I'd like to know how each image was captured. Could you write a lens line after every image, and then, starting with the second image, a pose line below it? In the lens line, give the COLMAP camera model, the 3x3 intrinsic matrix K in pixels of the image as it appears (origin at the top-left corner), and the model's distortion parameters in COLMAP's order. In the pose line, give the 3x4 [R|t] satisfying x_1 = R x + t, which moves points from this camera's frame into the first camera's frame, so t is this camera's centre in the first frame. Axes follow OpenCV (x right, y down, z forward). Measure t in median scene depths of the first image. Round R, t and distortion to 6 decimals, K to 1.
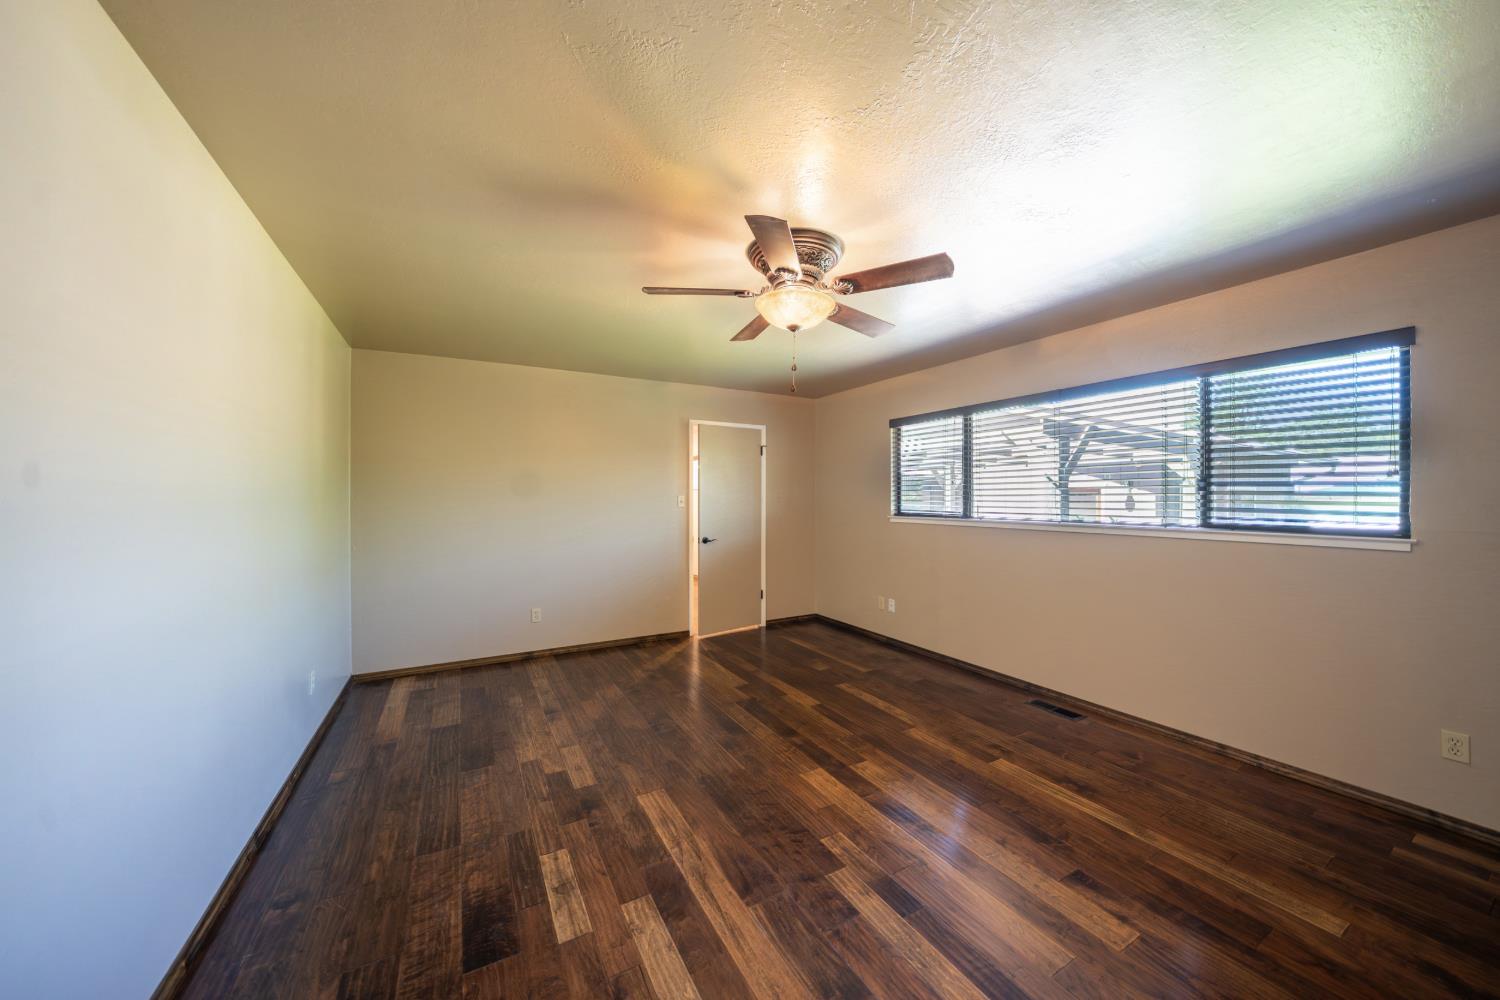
lens RADIAL K [[521.3, 0, 752.1], [0, 521.3, 497.4], [0, 0, 1]] dist [-0.022486, 0.000059]
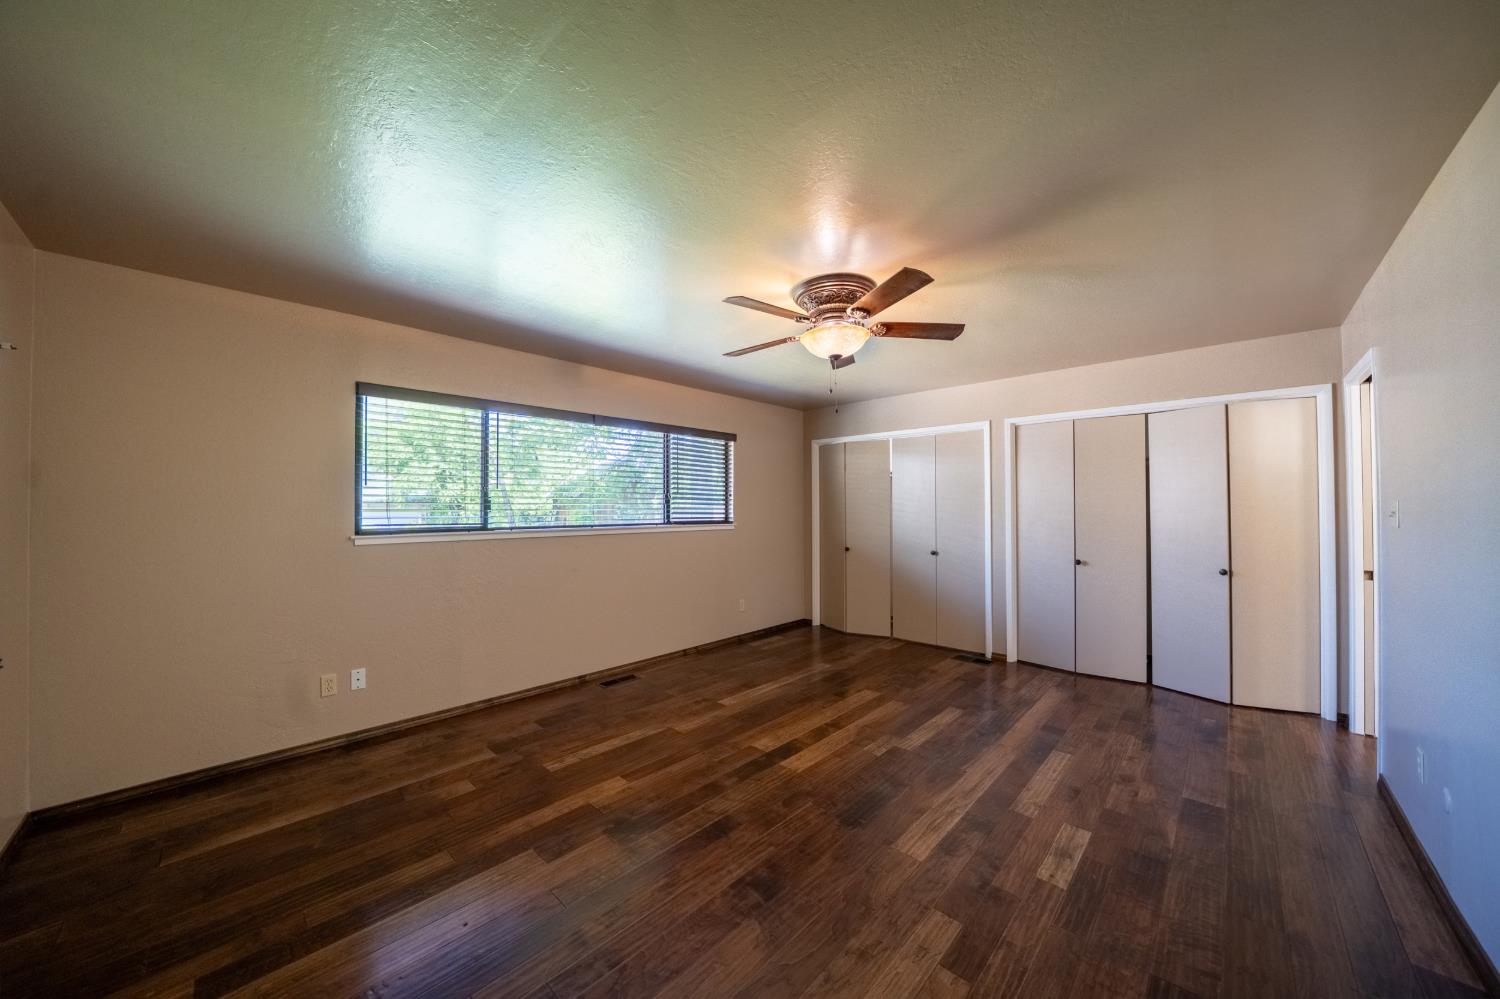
lens RADIAL K [[521.3, 0, 742.2], [0, 521.3, 499.7], [0, 0, 1]] dist [-0.022486, 0.000059]
pose [[-0.291473, 0.012280, 0.956500, -0.837915], [0.001079, 0.999921, -0.012508, 0.001101], [-0.956579, -0.002614, -0.291463, 1.351259]]
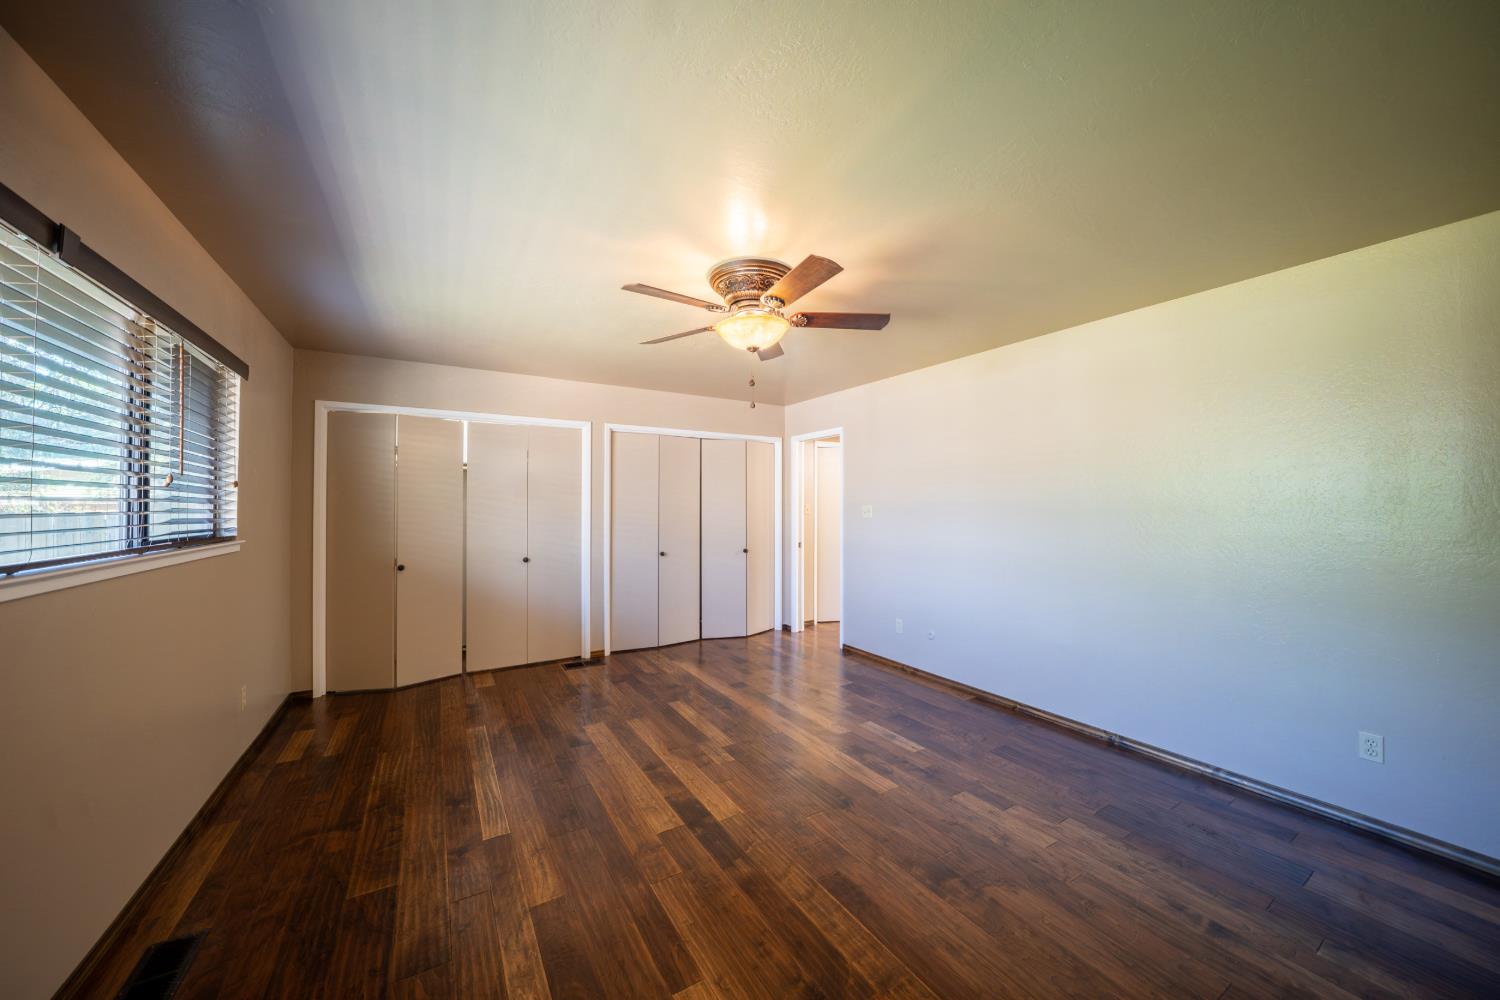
lens RADIAL K [[521.3, 0, 755.0], [0, 521.3, 499.8], [0, 0, 1]] dist [-0.022486, 0.000059]
pose [[-0.999009, -0.002096, -0.044469, 0.109215], [-0.001510, 0.999912, -0.013200, -0.000379], [0.044493, -0.013119, -0.998924, 1.830704]]
